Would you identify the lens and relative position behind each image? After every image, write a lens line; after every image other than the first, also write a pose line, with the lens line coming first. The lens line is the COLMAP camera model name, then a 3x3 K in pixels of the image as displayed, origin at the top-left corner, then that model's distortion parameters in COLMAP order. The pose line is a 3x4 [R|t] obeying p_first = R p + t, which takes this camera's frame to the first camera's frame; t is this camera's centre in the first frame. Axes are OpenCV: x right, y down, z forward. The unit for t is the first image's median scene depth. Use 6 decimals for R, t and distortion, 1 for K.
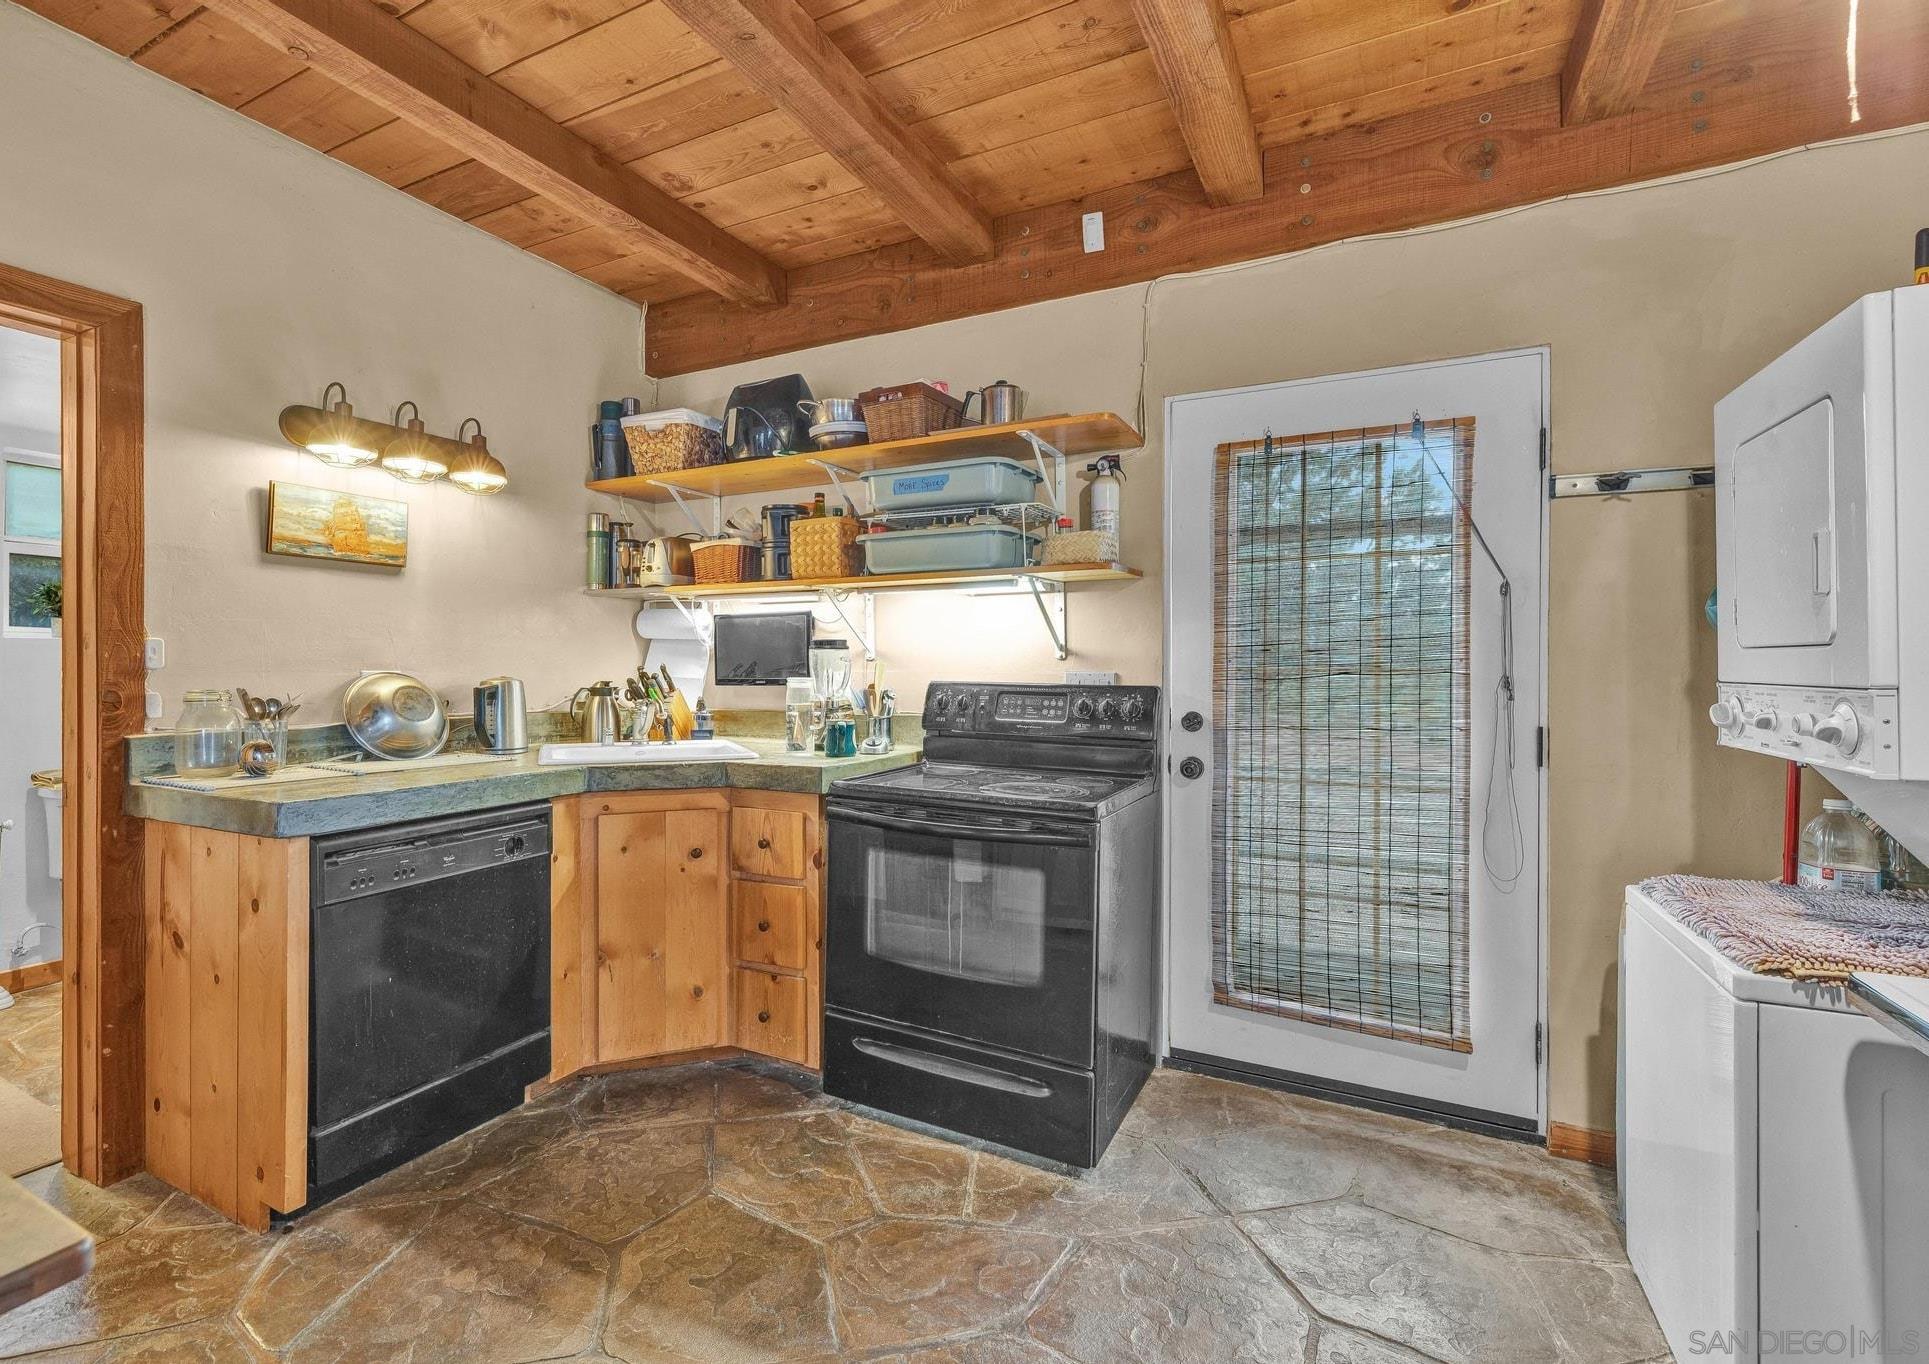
lens RADIAL K [[890.5, 0, 855.5], [0, 890.5, 668.5], [0, 0, 1]] dist [-0.000707, -0.000016]
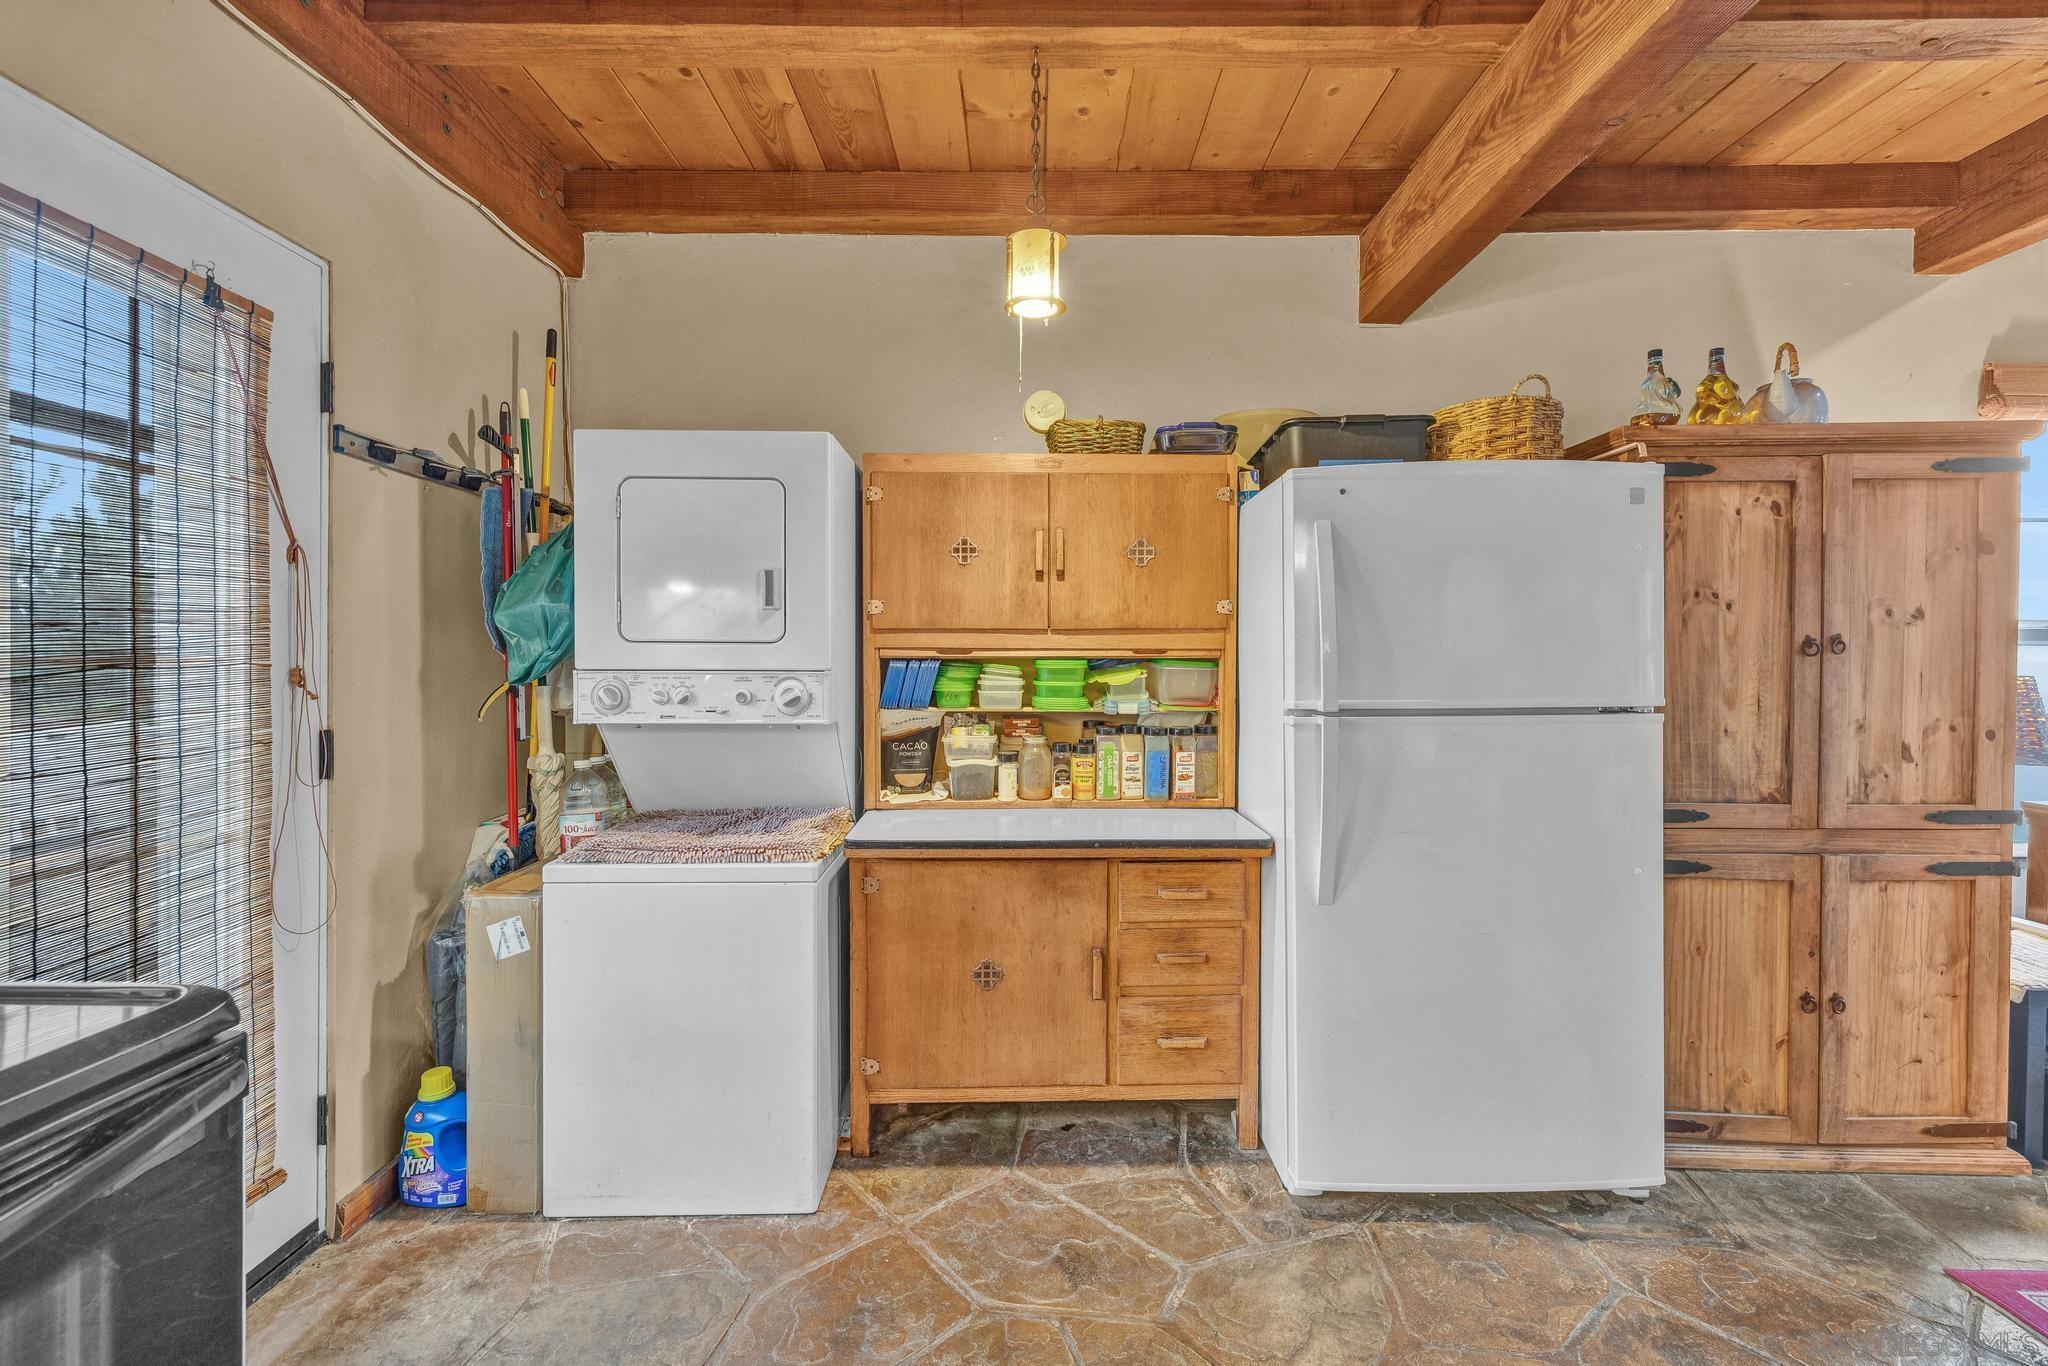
lens RADIAL K [[865.4, 0, 1022.3], [0, 865.4, 658.4], [0, 0, 1]] dist [-0.000387, 0.000146]
pose [[-0.512735, -0.001386, 0.858546, -0.201794], [-0.000692, 0.999999, 0.001202, 0.000239], [-0.858547, 0.000022, -0.512736, 0.740582]]
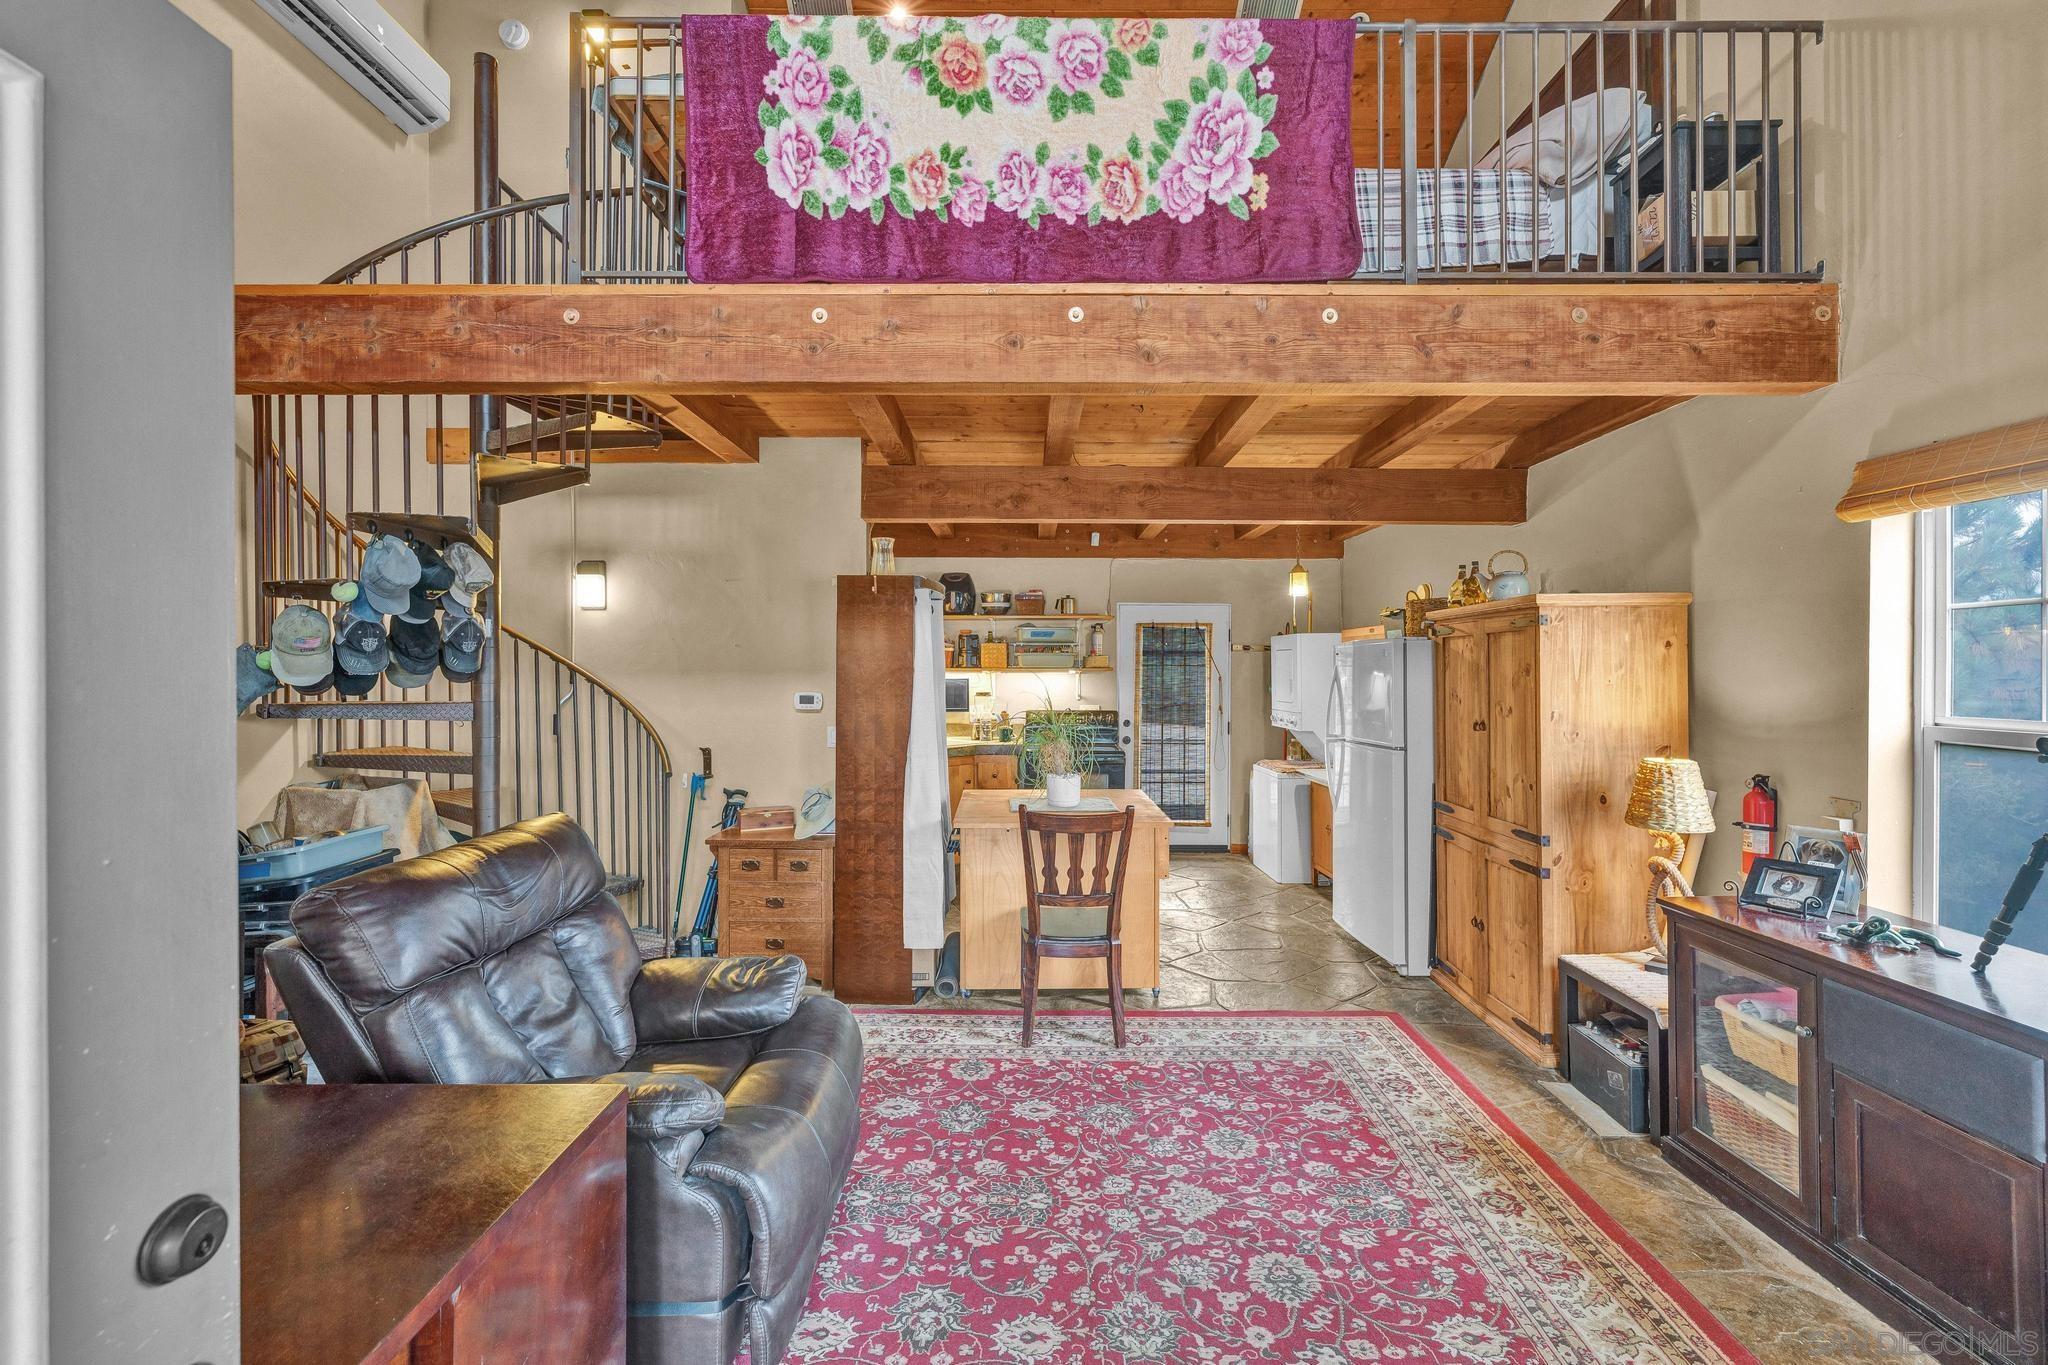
lens RADIAL K [[866.7, 0, 1025.5], [0, 866.7, 671.1], [0, 0, 1]] dist [0.002041, 0.000648]
pose [[0.858071, -0.003701, 0.513517, -1.274439], [0.004126, 0.999991, 0.000313, -0.104669], [-0.513514, 0.001851, 0.858079, -1.136957]]
